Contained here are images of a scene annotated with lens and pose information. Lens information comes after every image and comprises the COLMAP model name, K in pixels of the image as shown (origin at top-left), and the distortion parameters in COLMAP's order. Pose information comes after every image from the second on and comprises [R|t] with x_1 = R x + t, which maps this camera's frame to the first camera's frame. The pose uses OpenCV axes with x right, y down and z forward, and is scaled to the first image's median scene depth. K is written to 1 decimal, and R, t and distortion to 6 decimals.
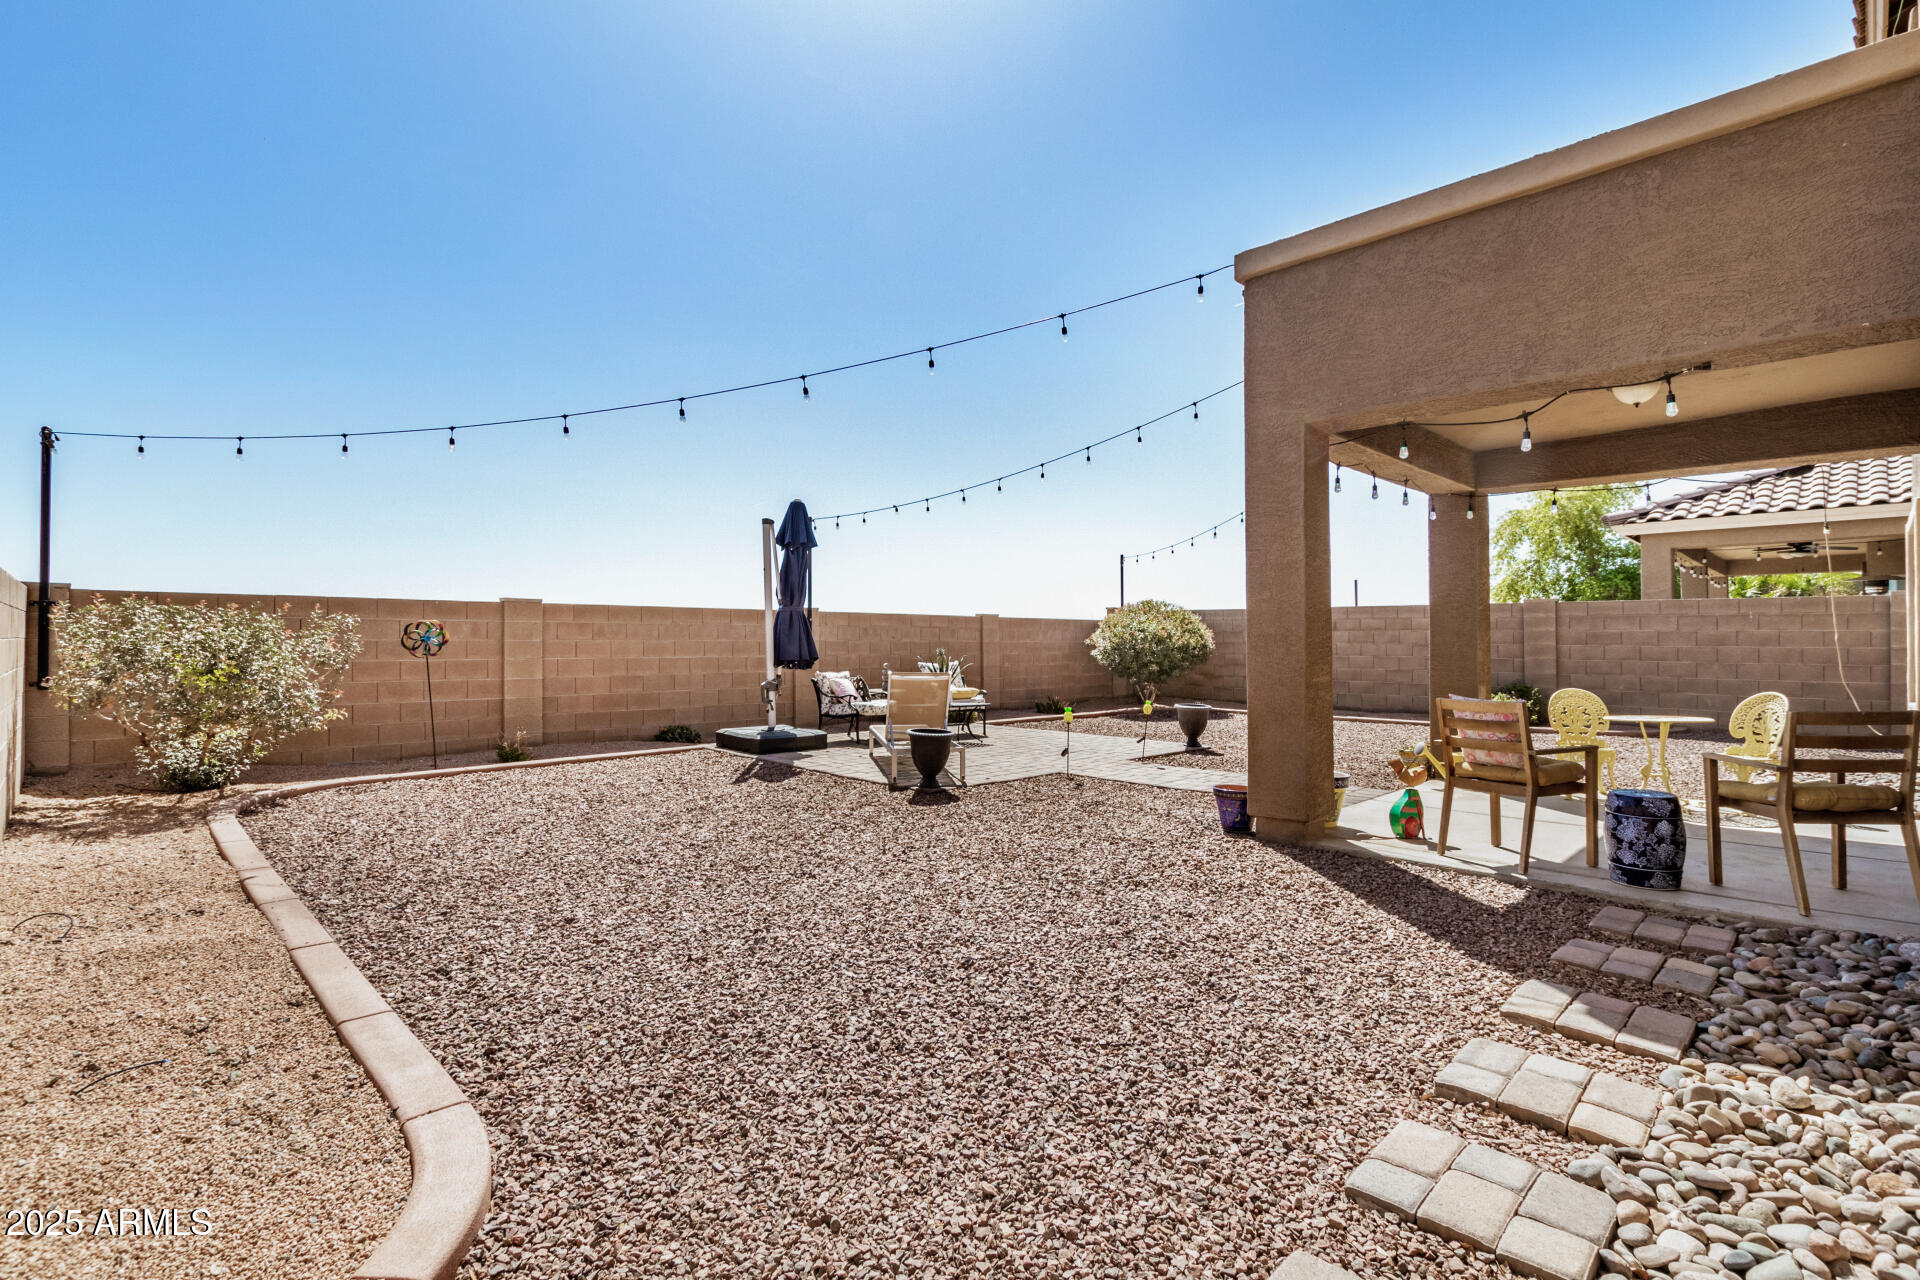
lens RADIAL K [[884.8, 0, 960.7], [0, 884.8, 638.4], [0, 0, 1]] dist [0.000261, -0.000180]
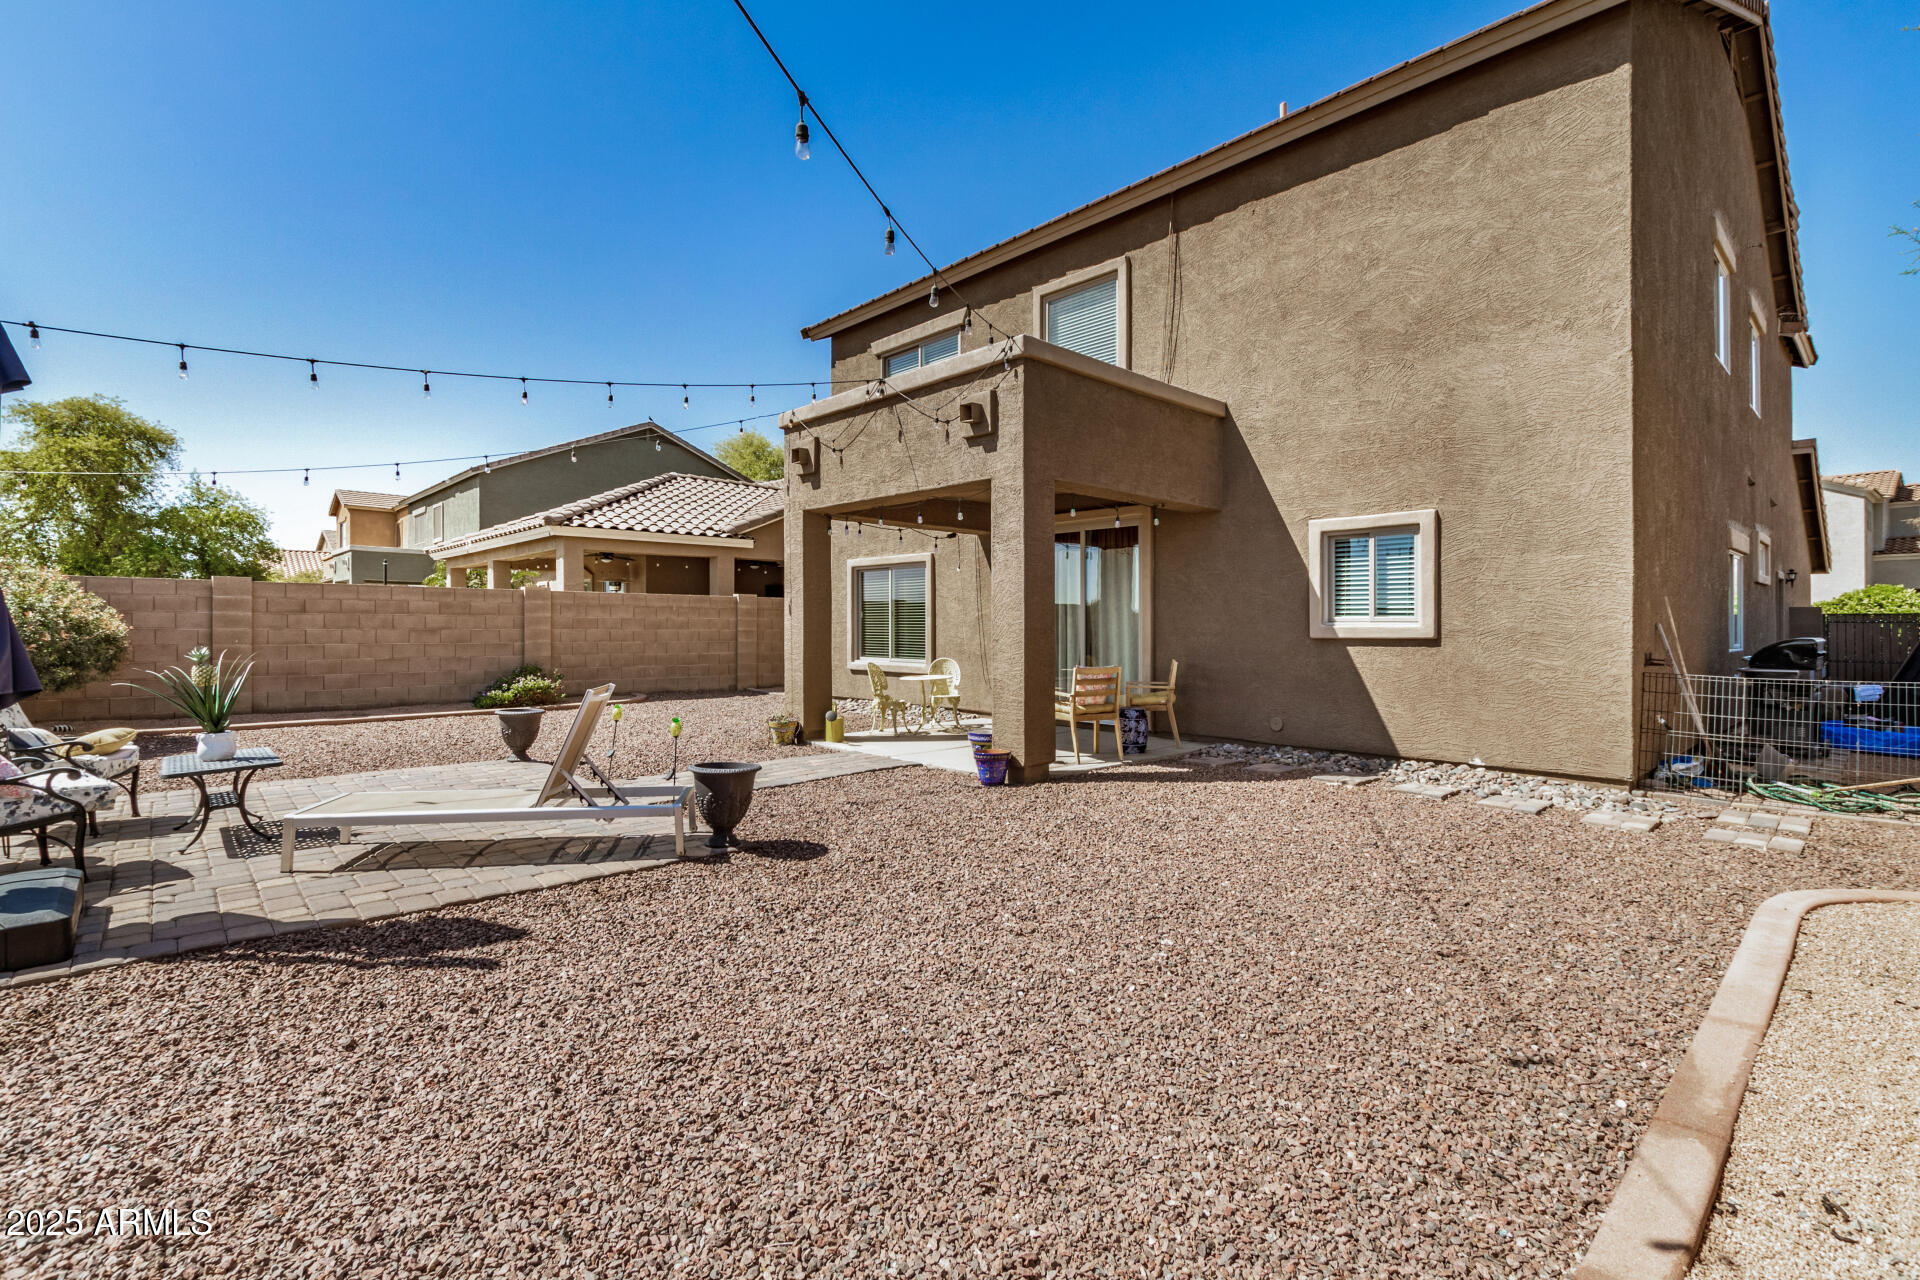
lens RADIAL K [[884.8, 0, 959.7], [0, 884.8, 621.4], [0, 0, 1]] dist [0.000261, -0.000180]
pose [[0.036089, -0.001941, 0.999347, -0.455006], [-0.008774, 0.999959, 0.002259, -0.010698], [-0.999310, -0.008850, 0.036070, 0.486999]]
